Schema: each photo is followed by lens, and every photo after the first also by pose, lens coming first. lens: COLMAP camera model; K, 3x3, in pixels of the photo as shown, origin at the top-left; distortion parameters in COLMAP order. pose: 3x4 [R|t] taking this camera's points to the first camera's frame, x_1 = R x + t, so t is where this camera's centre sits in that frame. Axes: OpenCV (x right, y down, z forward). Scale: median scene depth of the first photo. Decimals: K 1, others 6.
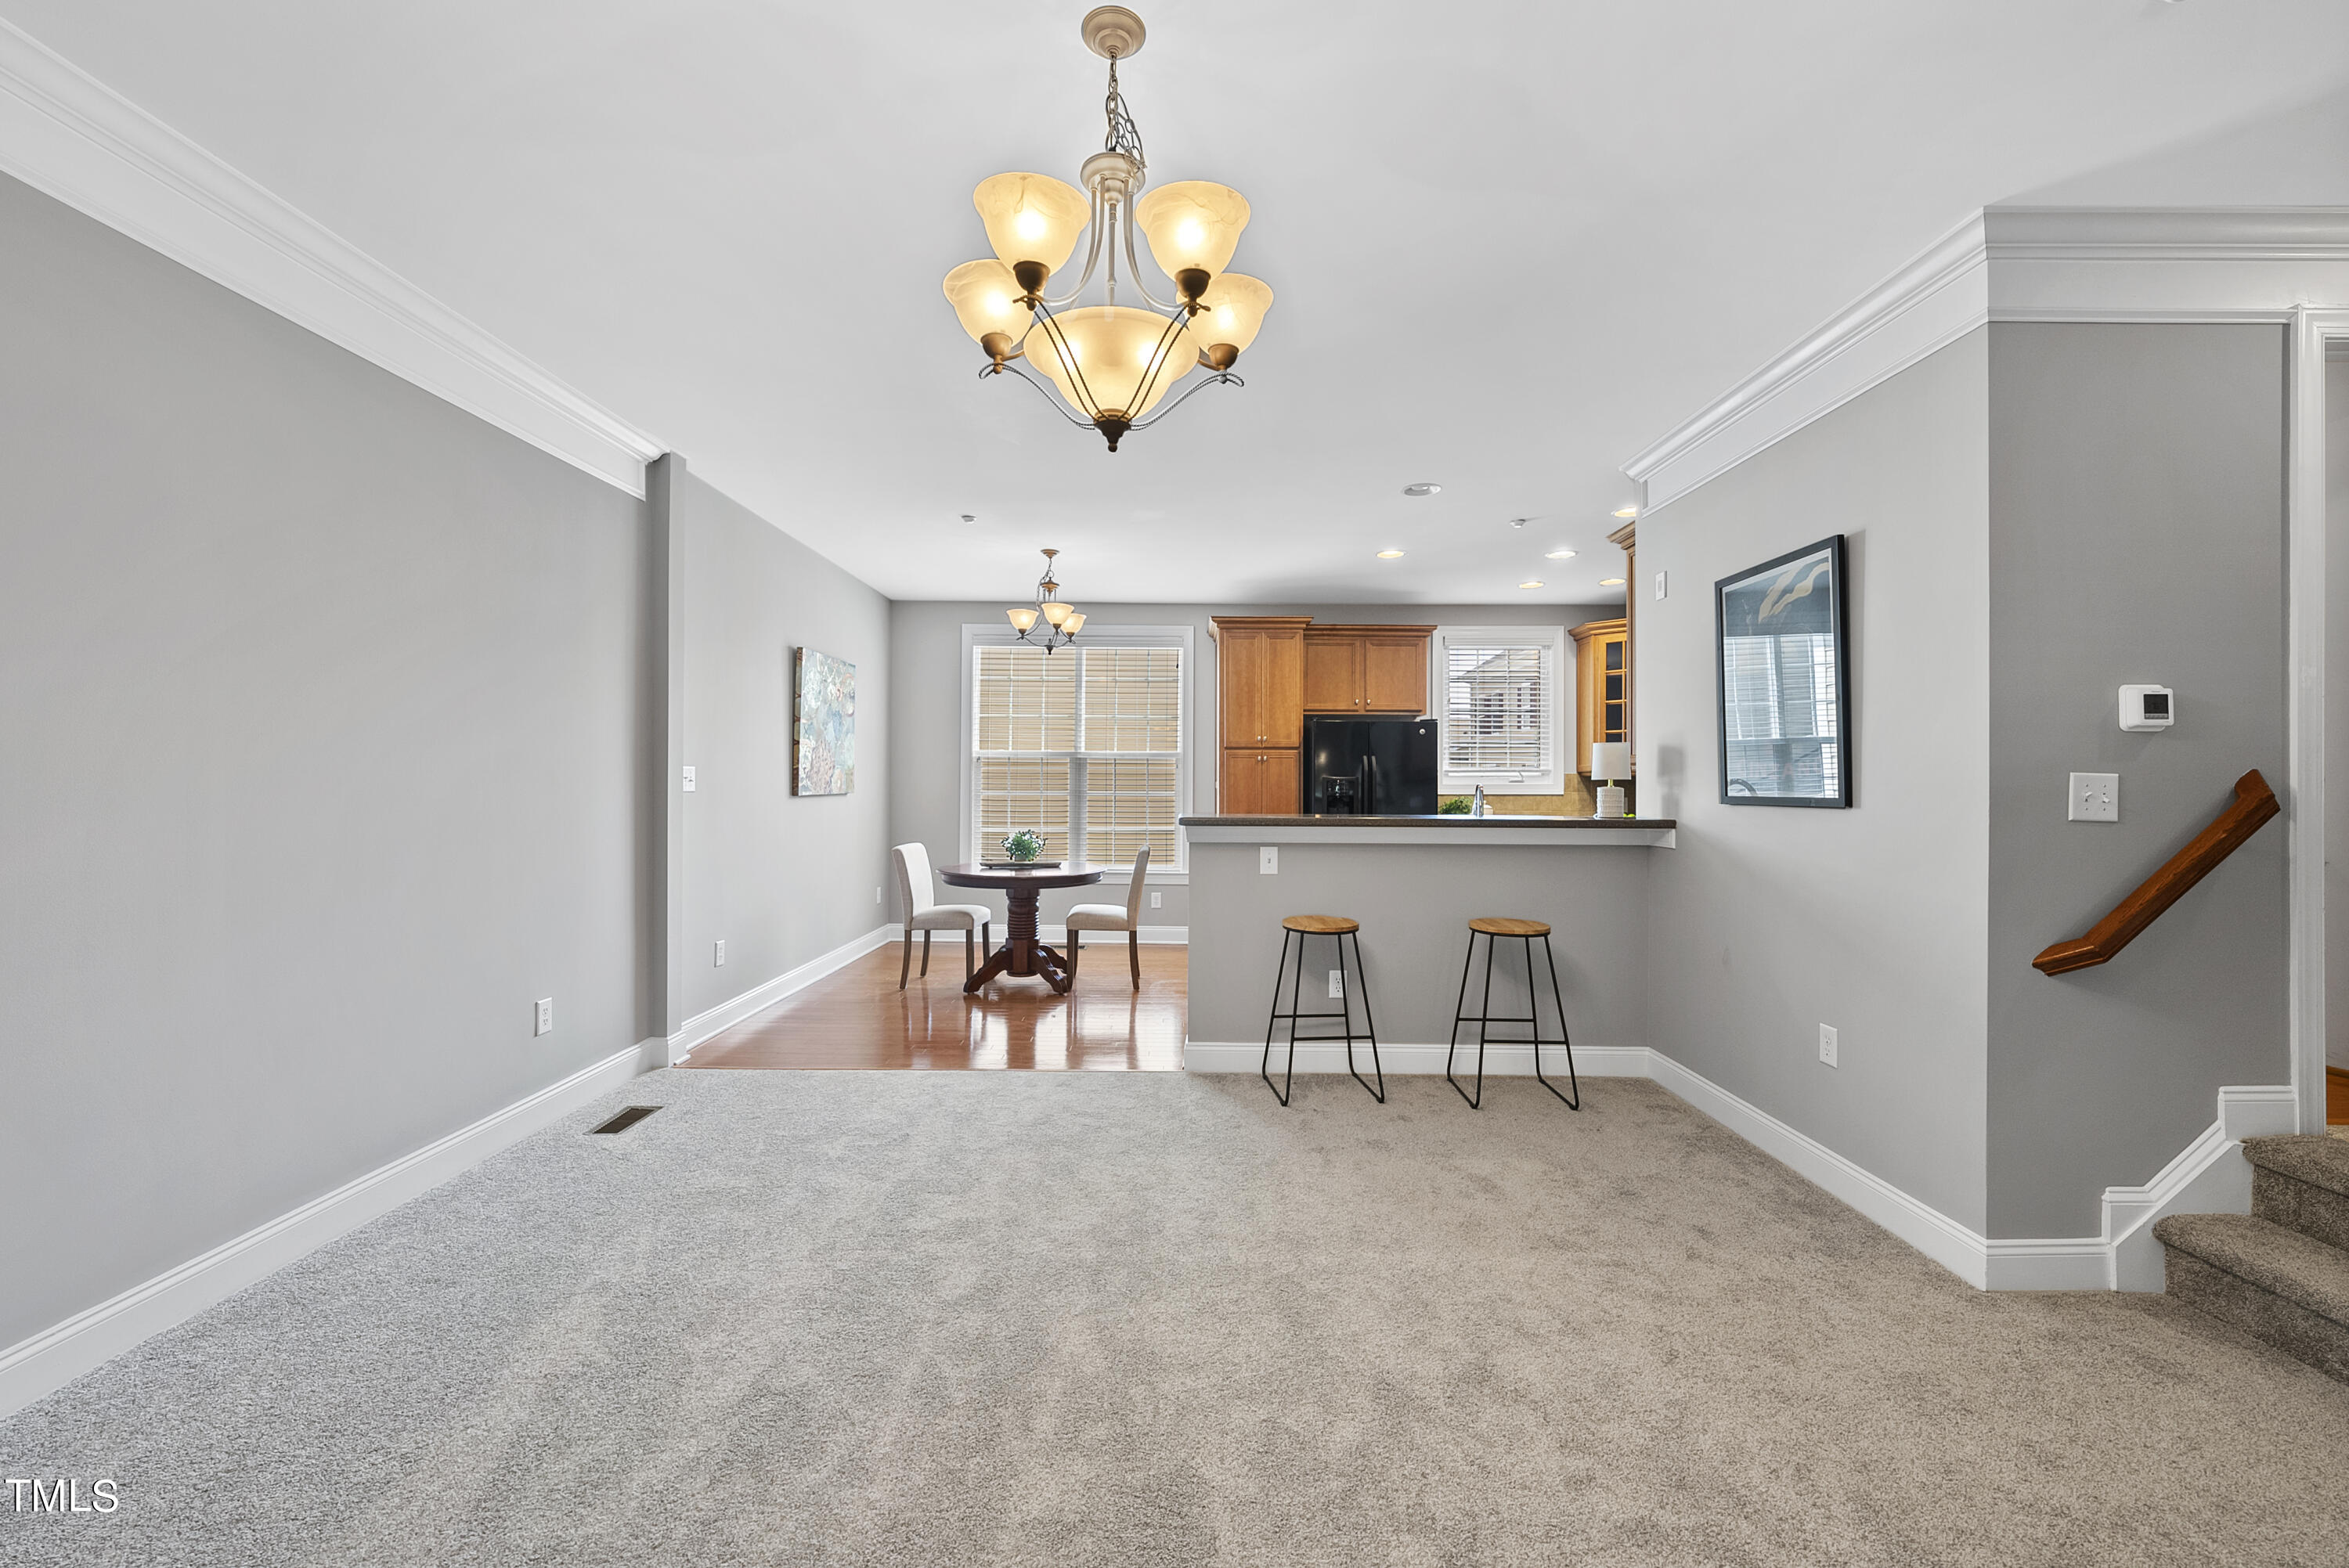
lens RADIAL K [[915.8, 0, 1162.4], [0, 915.8, 773.6], [0, 0, 1]] dist [-0.004475, 0.001118]
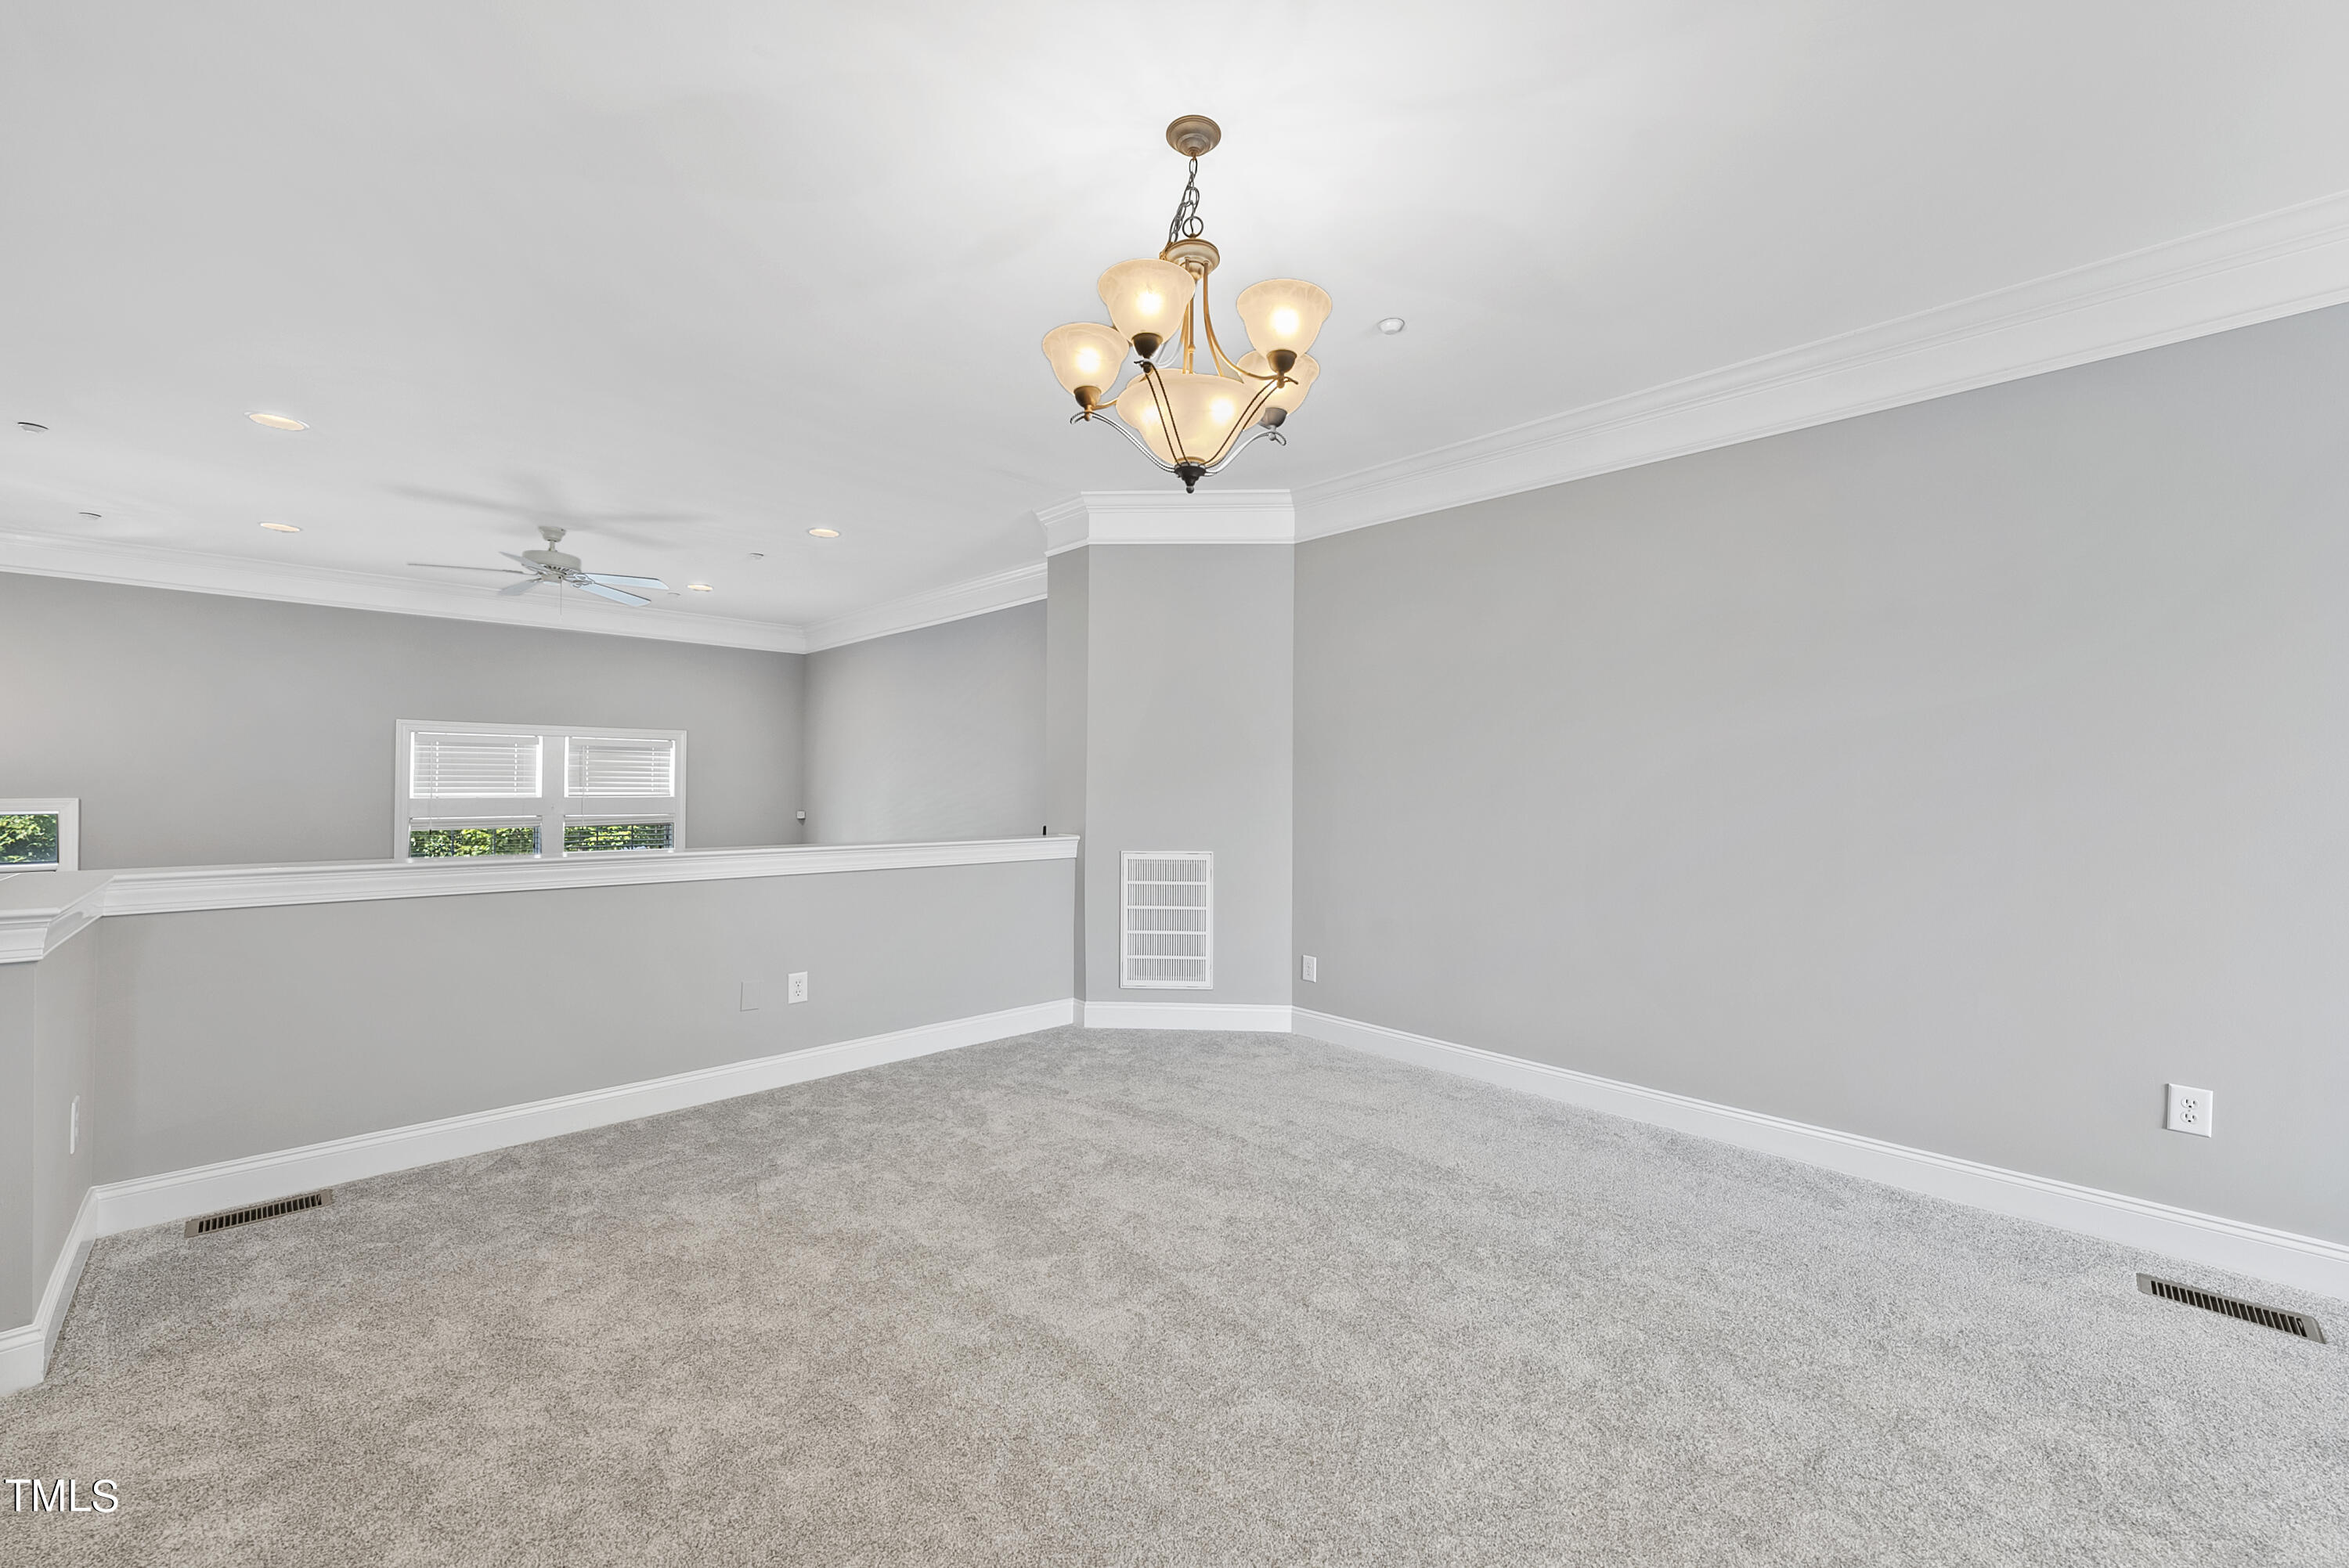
lens RADIAL K [[915.8, 0, 1185.0], [0, 915.8, 778.8], [0, 0, 1]] dist [-0.004475, 0.001118]
pose [[-0.698602, -0.016986, -0.715309, 0.243995], [-0.006793, 0.999831, -0.017108, 0.010836], [0.715479, -0.007093, -0.698599, 0.553525]]
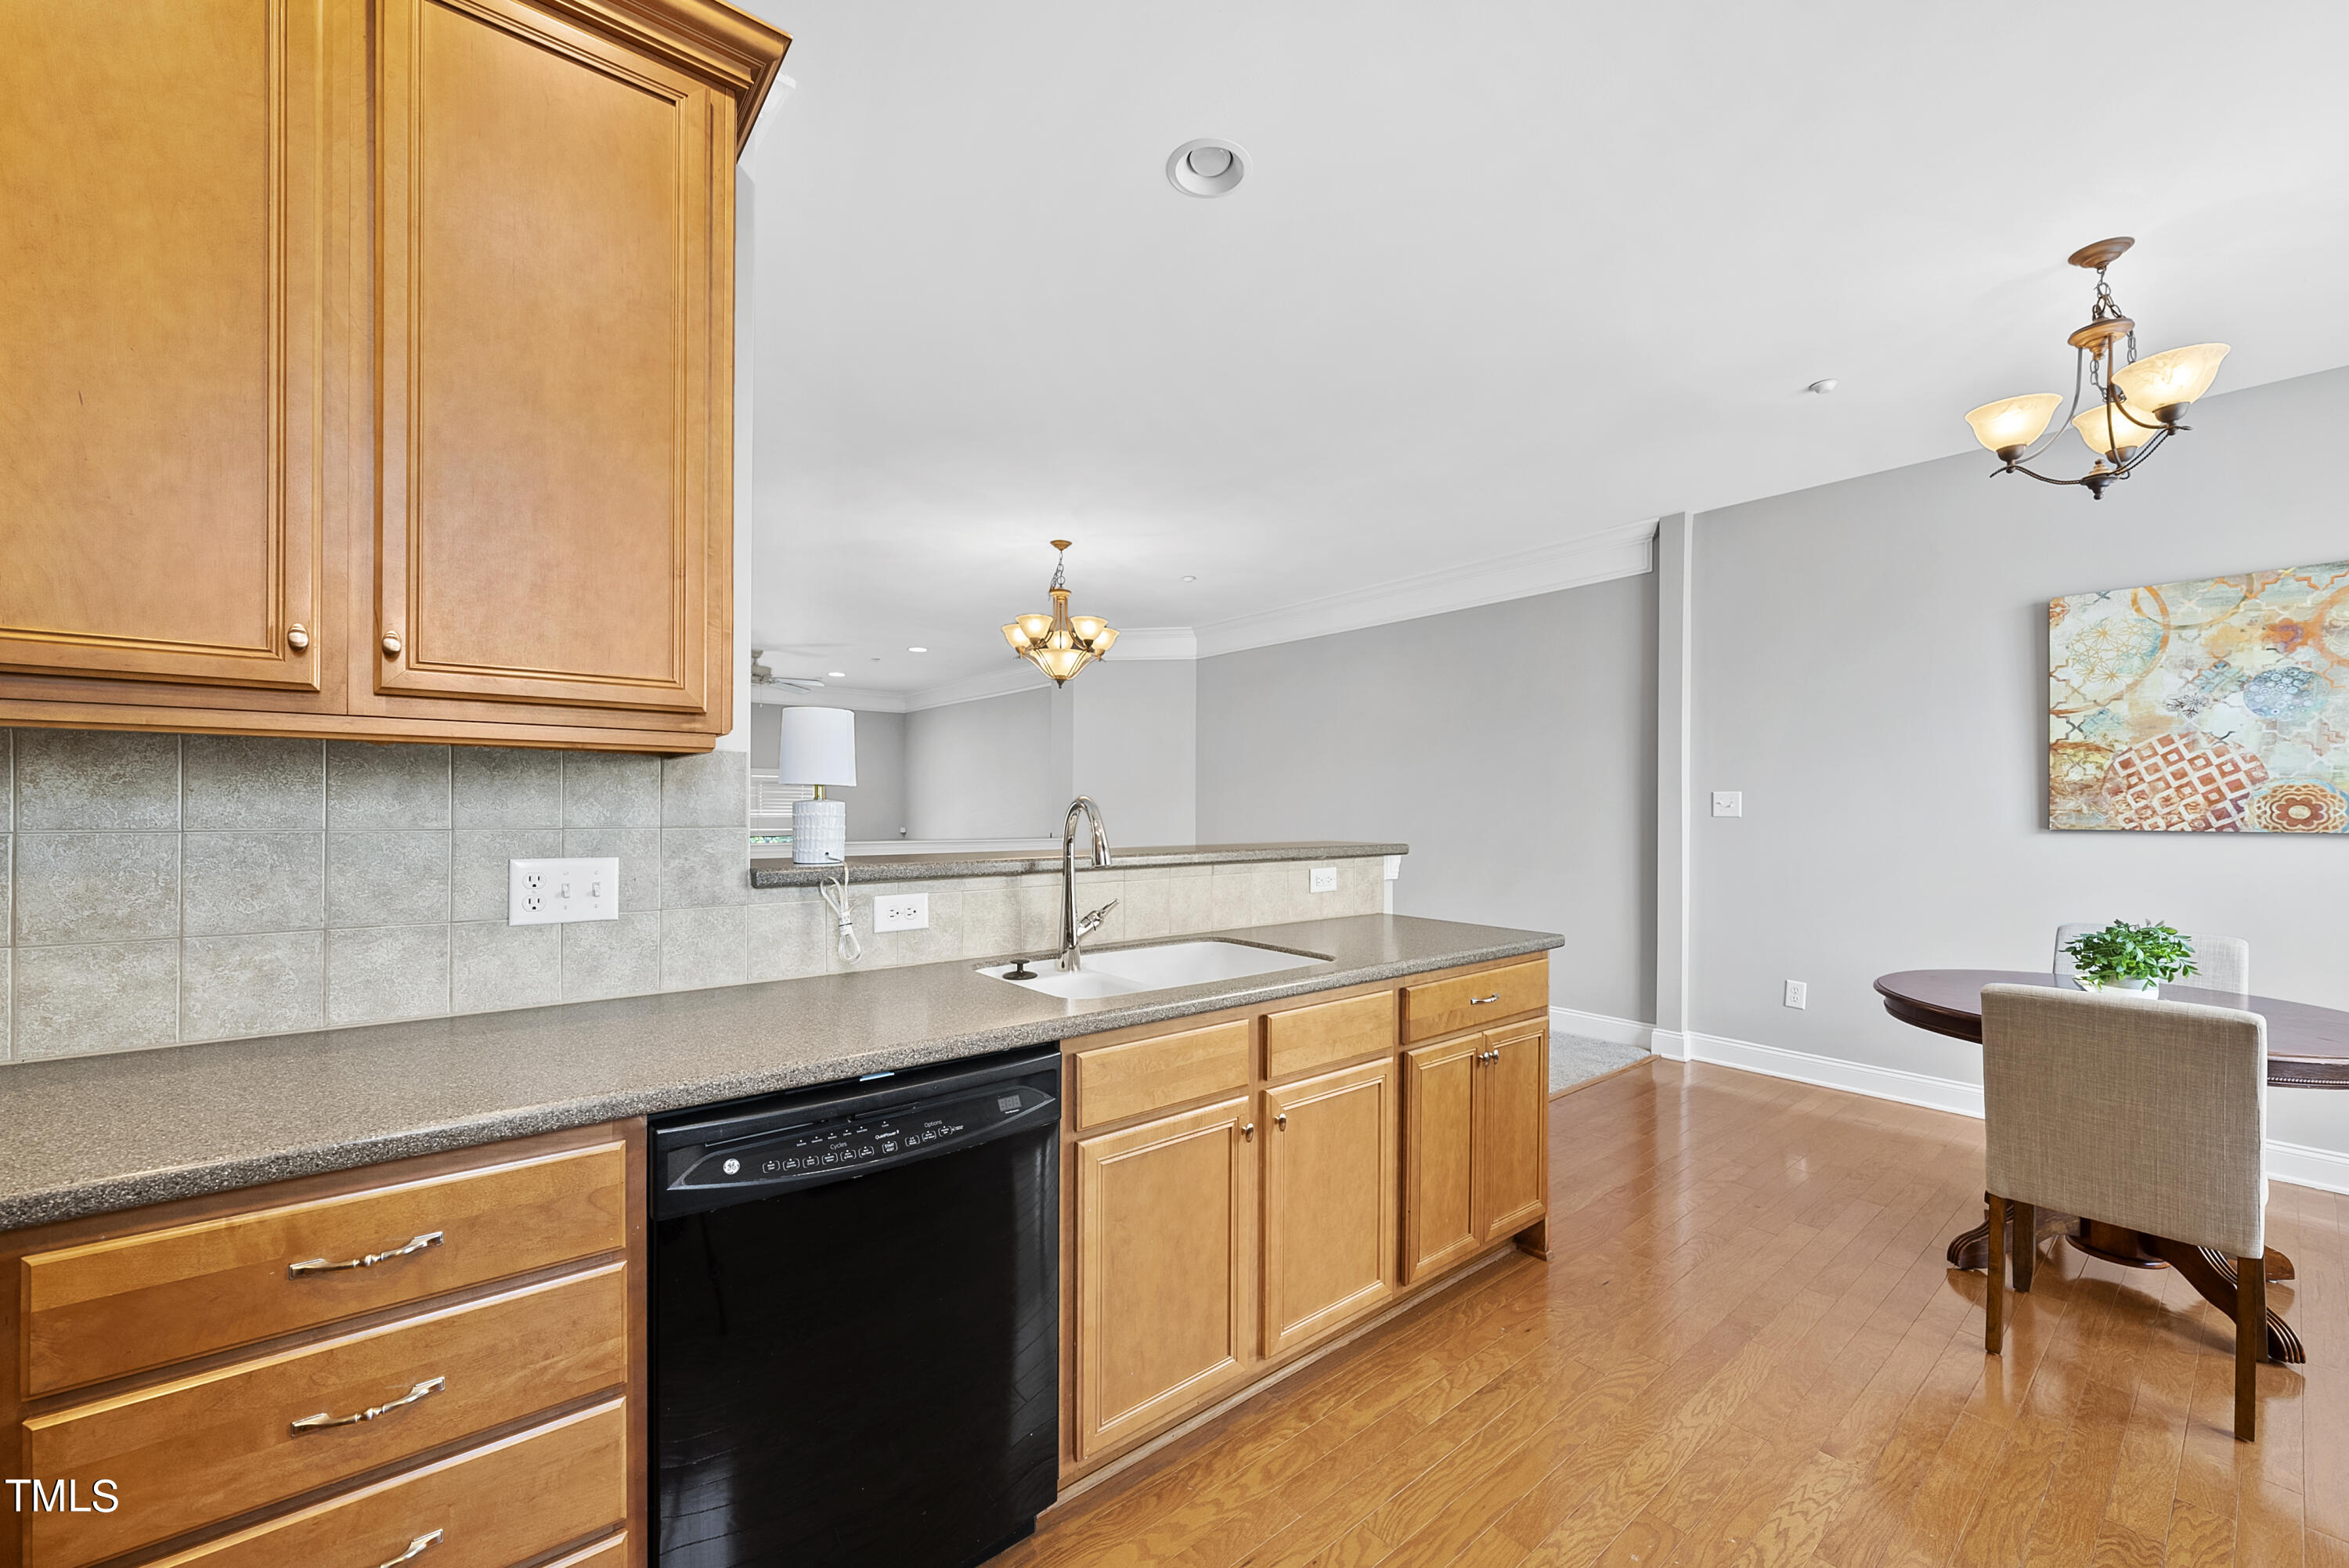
lens RADIAL K [[915.8, 0, 1177.1], [0, 915.8, 806.5], [0, 0, 1]] dist [-0.004475, 0.001118]
pose [[-0.768236, -0.012085, -0.640052, 0.460866], [-0.006759, 0.999919, -0.010767, 0.014667], [0.640130, -0.003946, -0.768256, 1.046089]]
